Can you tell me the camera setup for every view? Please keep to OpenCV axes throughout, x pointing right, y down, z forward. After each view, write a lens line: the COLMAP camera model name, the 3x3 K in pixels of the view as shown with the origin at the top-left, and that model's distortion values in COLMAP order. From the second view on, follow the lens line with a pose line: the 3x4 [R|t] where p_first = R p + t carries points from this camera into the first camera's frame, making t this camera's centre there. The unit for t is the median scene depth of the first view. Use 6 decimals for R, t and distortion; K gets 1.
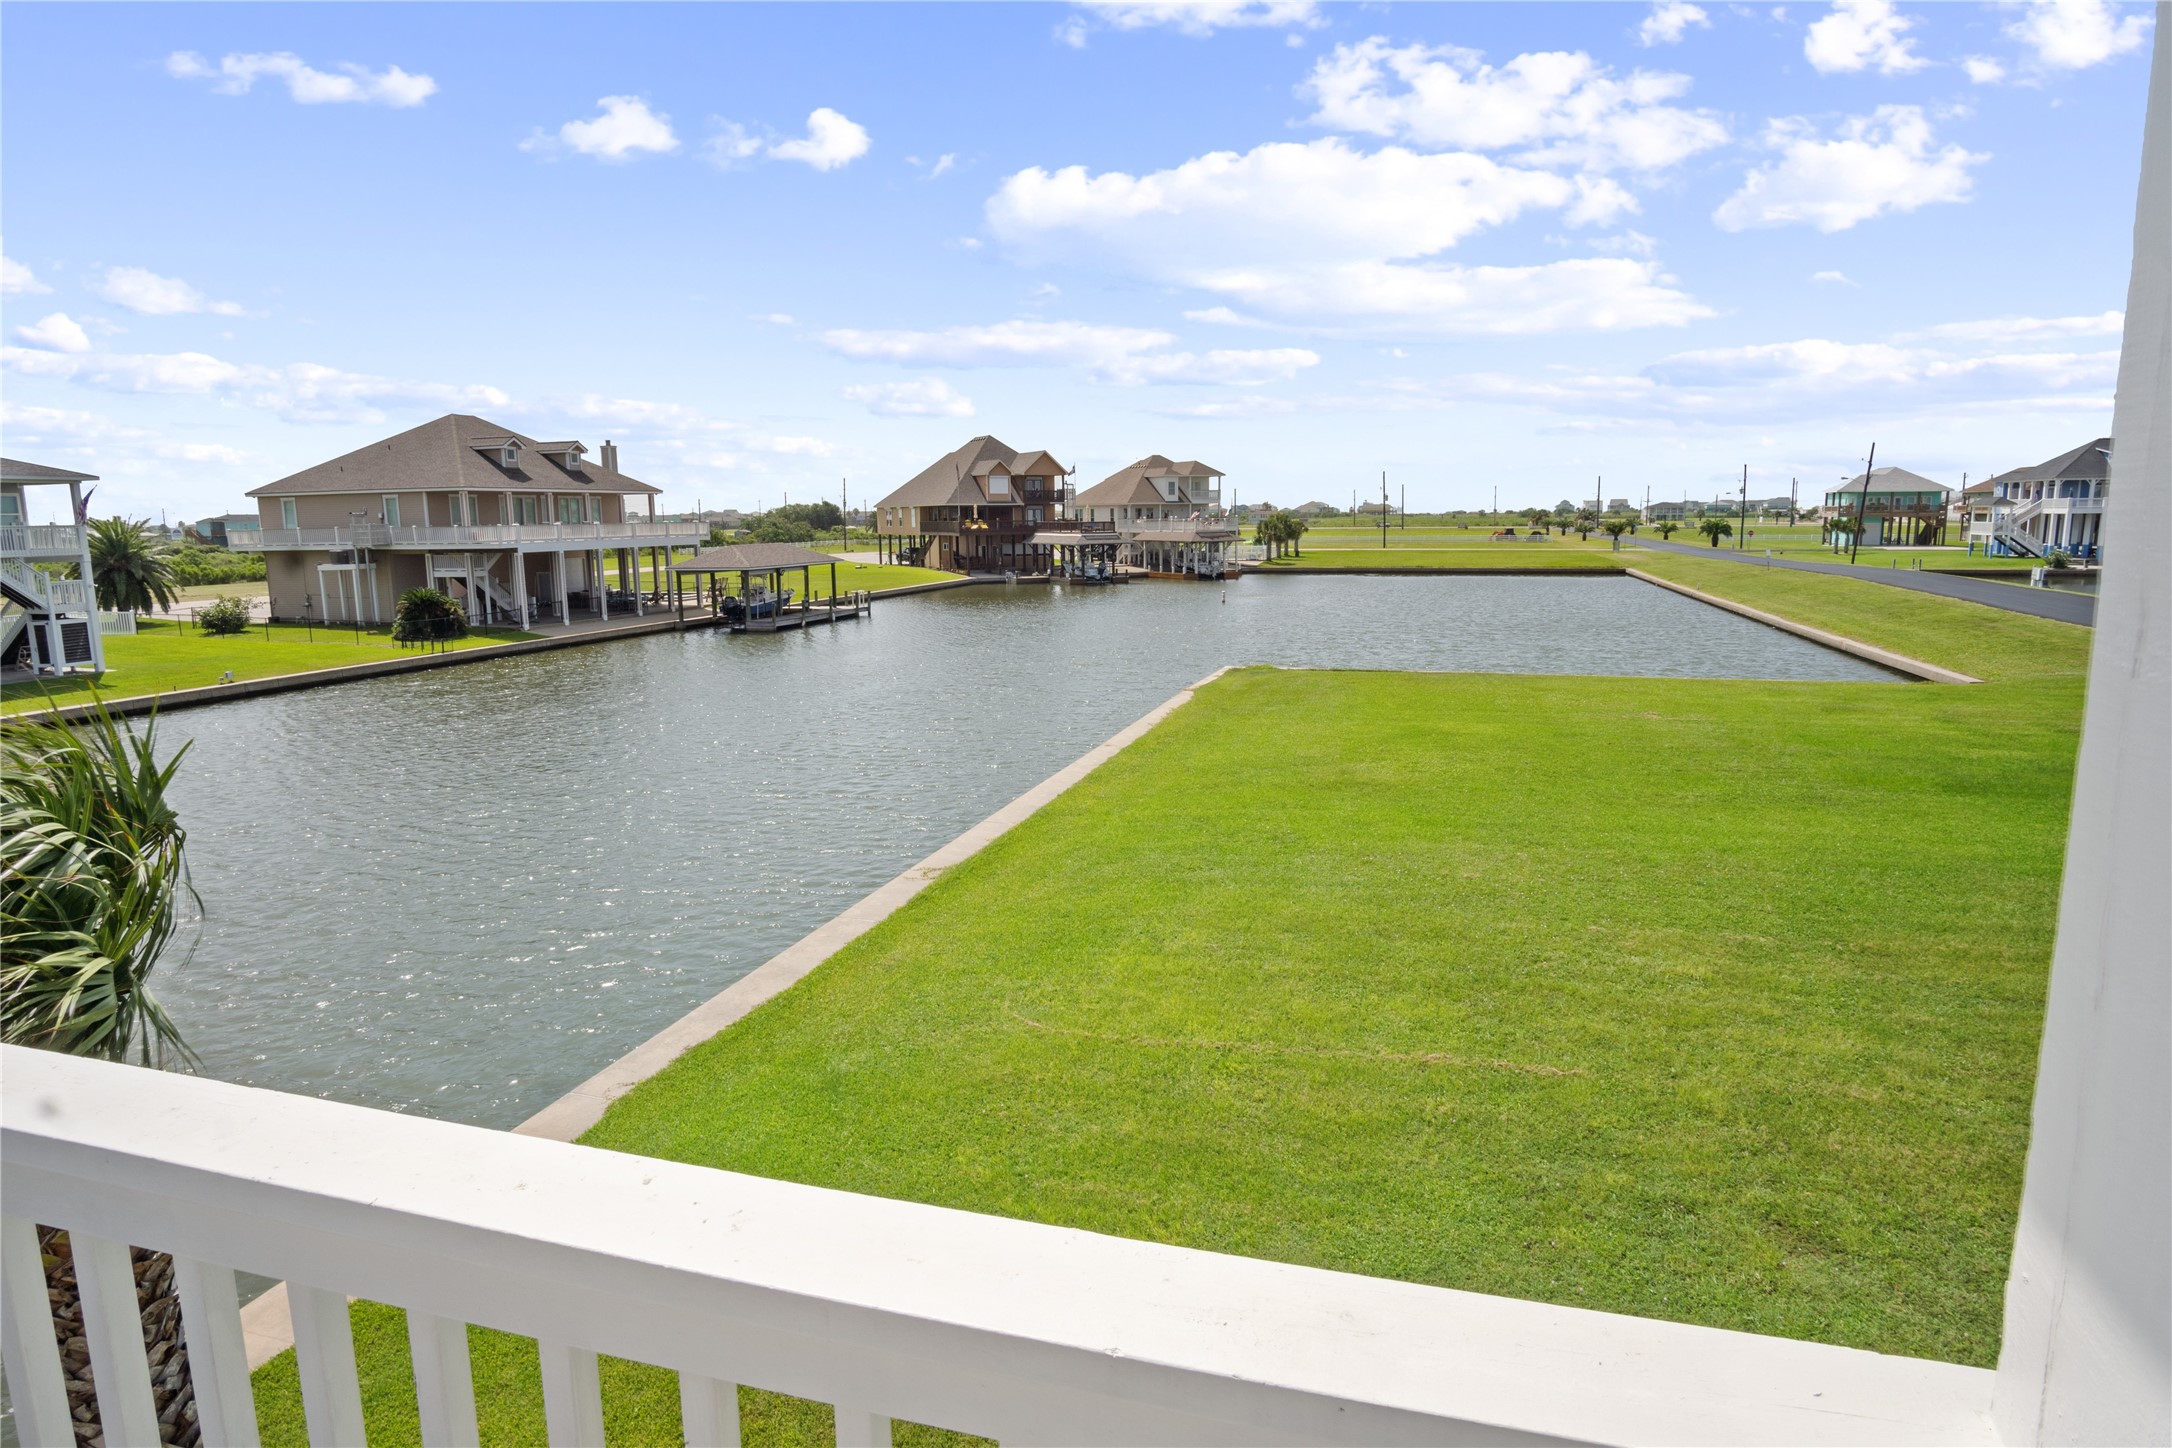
lens RADIAL K [[1209.4, 0, 1098.1], [0, 1209.4, 730.5], [0, 0, 1]] dist [-0.023502, 0.001714]
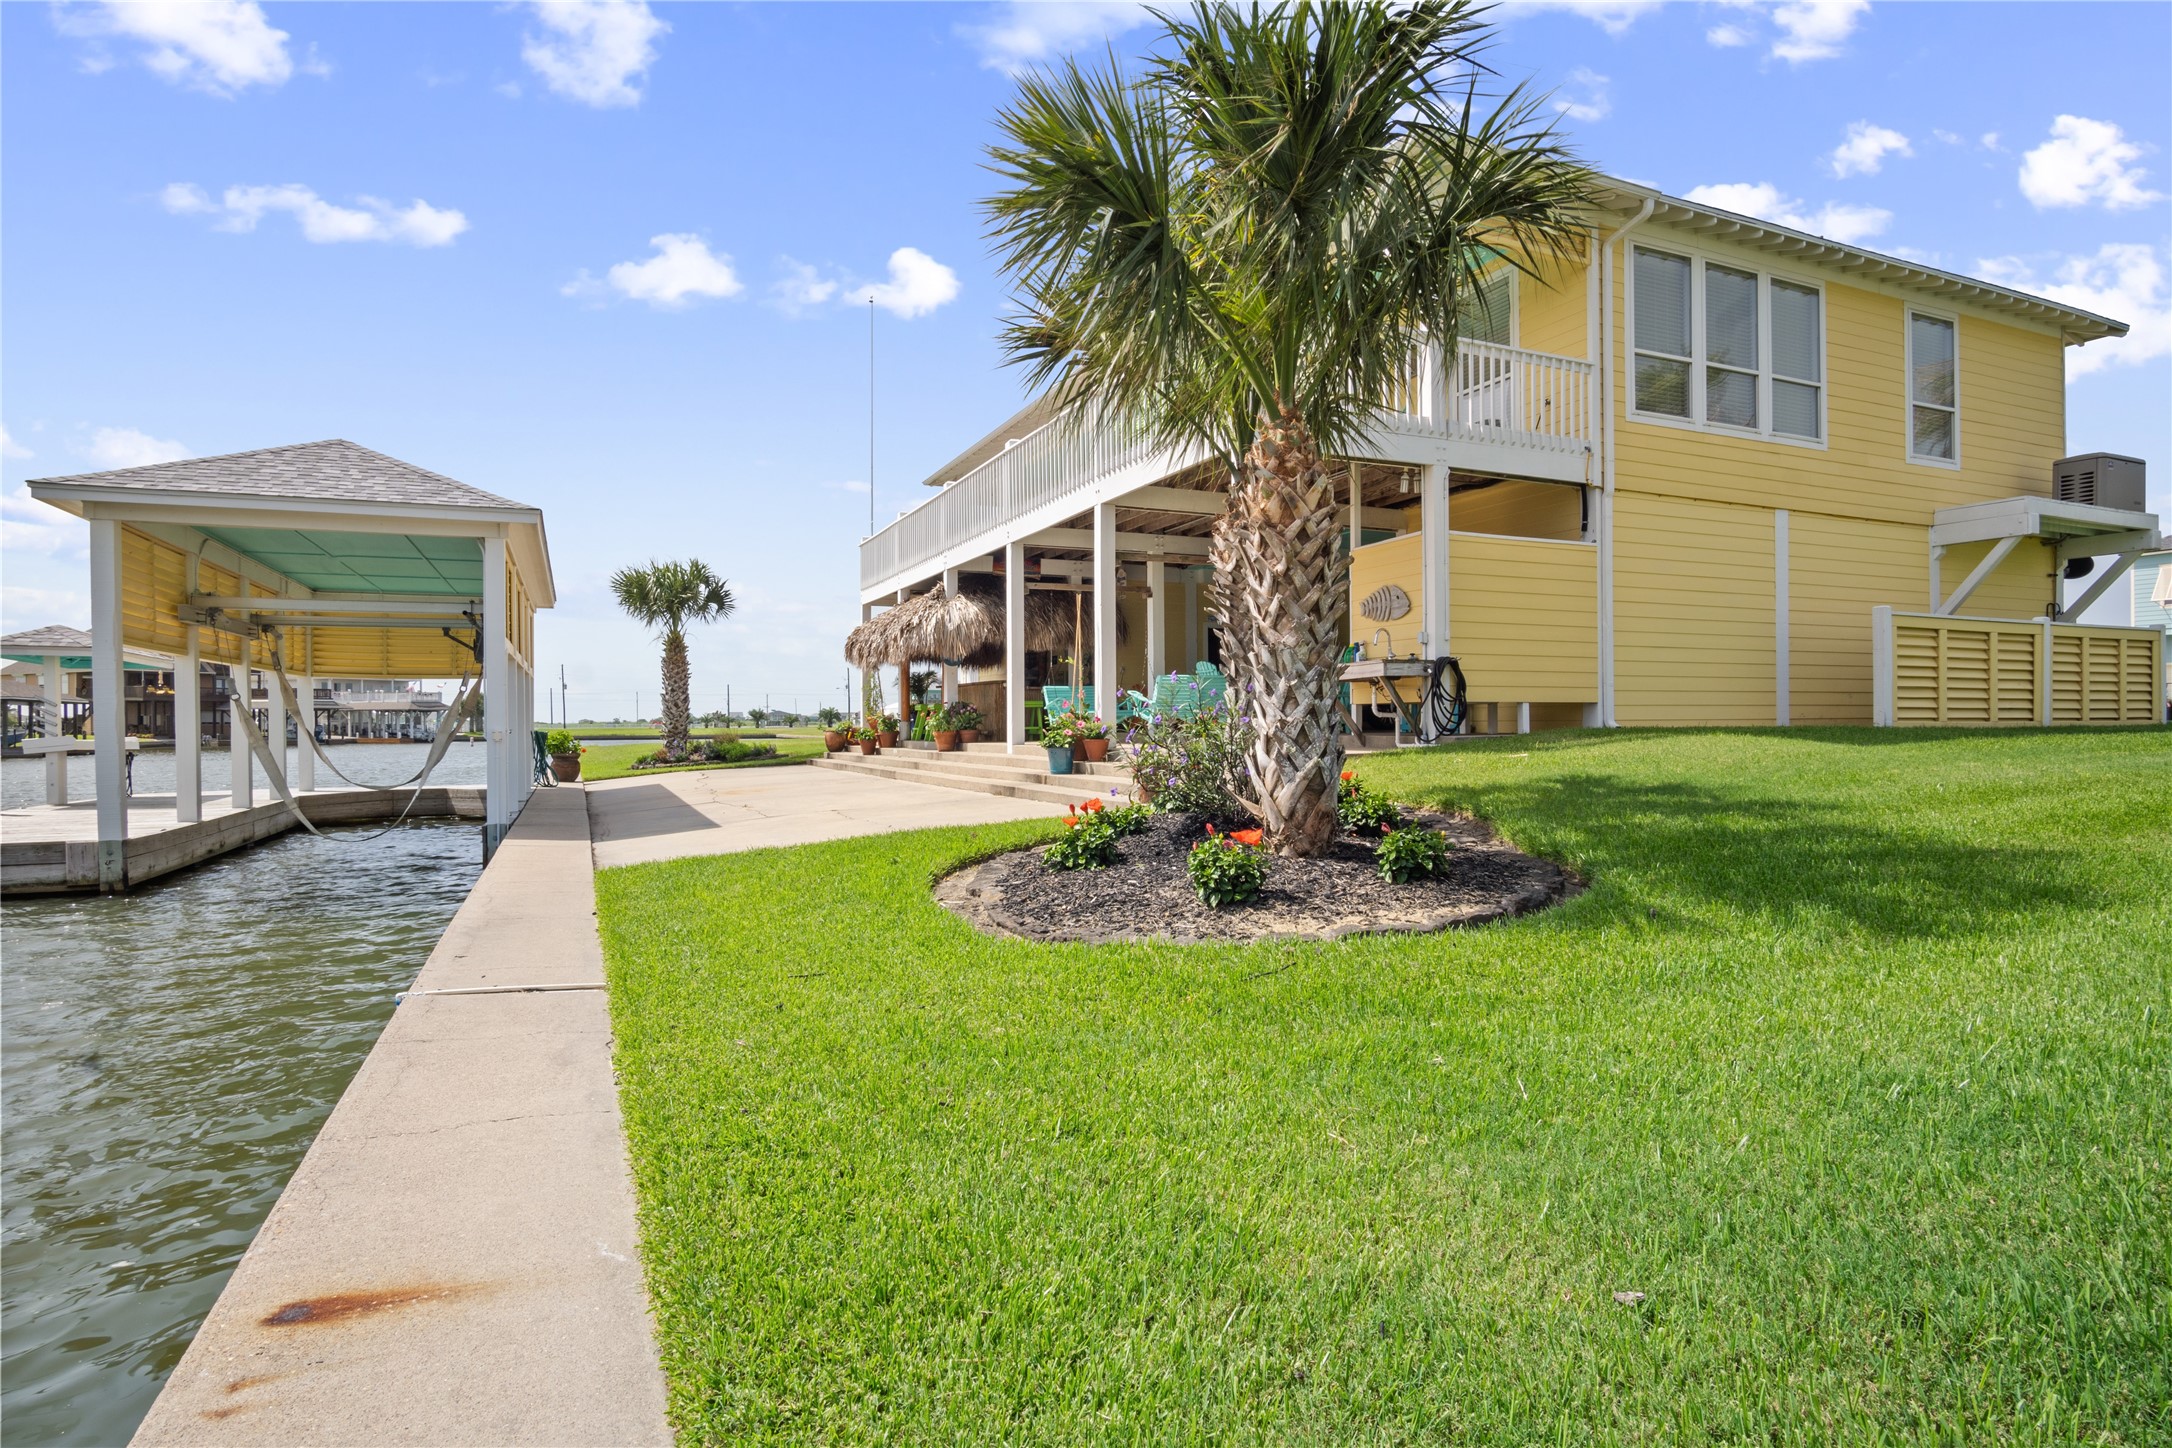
lens RADIAL K [[1143.5, 0, 1107.8], [0, 1143.5, 718.3], [0, 0, 1]] dist [-0.014135, -0.000618]
pose [[0.742002, 0.012708, 0.670277, -0.204670], [0.118347, 0.981635, -0.149623, 0.121553], [-0.659869, 0.190346, 0.726871, -0.285730]]
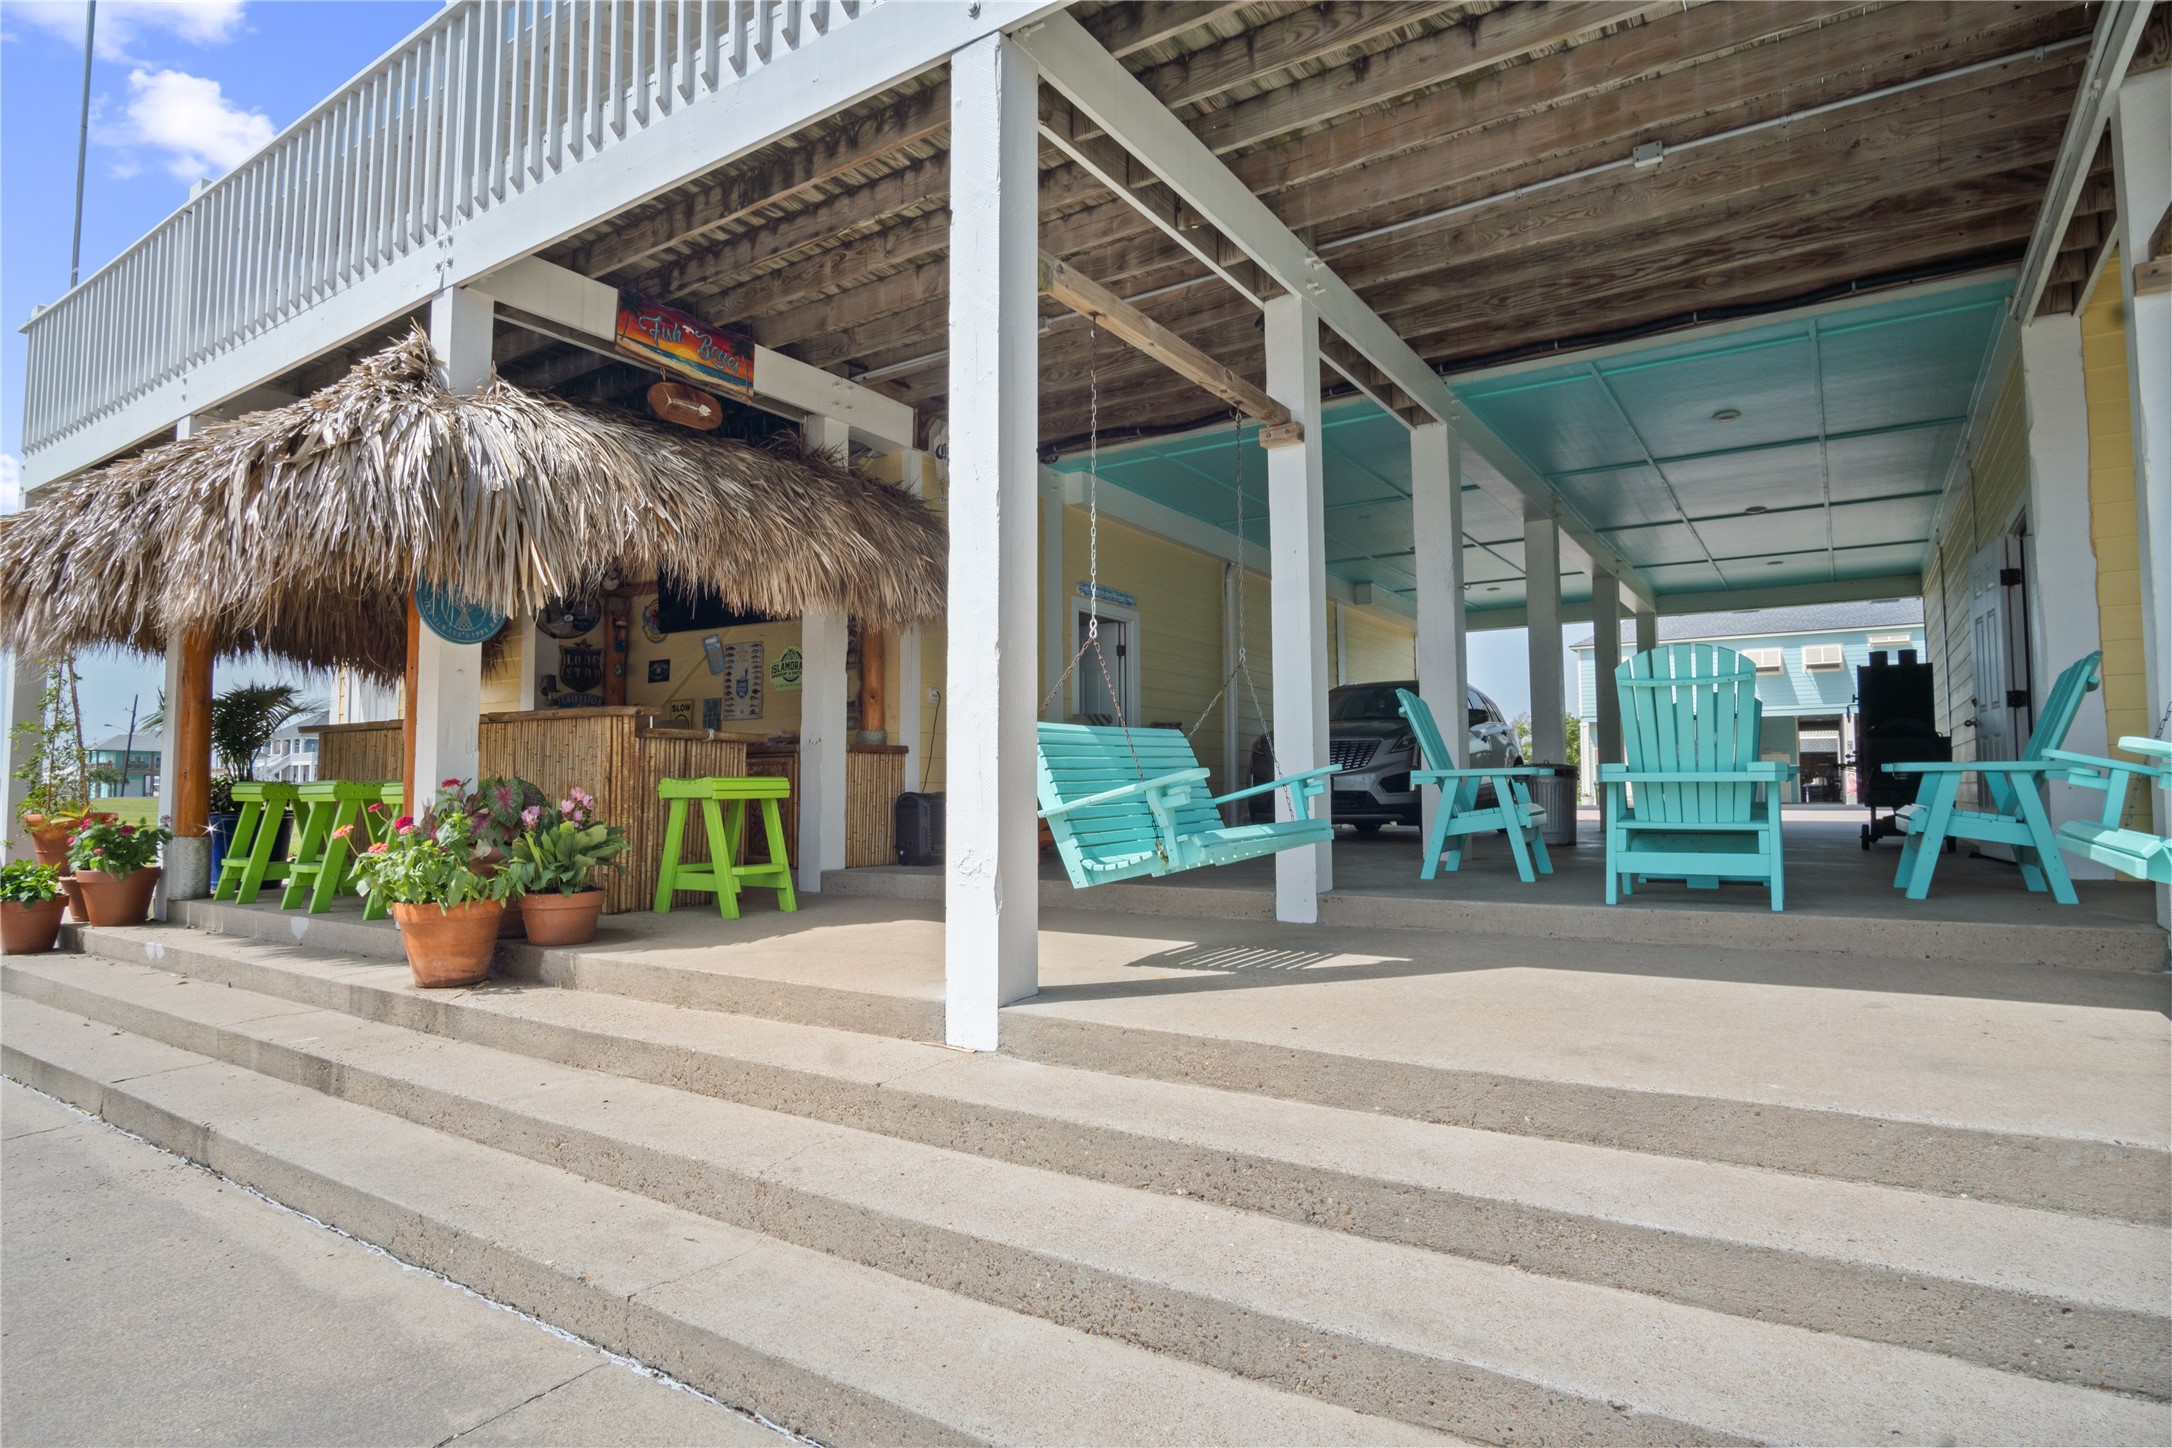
lens RADIAL K [[1161.1, 0, 1080.2], [0, 1161.1, 725.0], [0, 0, 1]] dist [-0.005850, 0.000207]
pose [[0.298697, 0.068869, 0.951860, -0.105905], [0.174980, 0.976532, -0.125563, 0.084667], [-0.938170, 0.204062, 0.279636, -0.118937]]
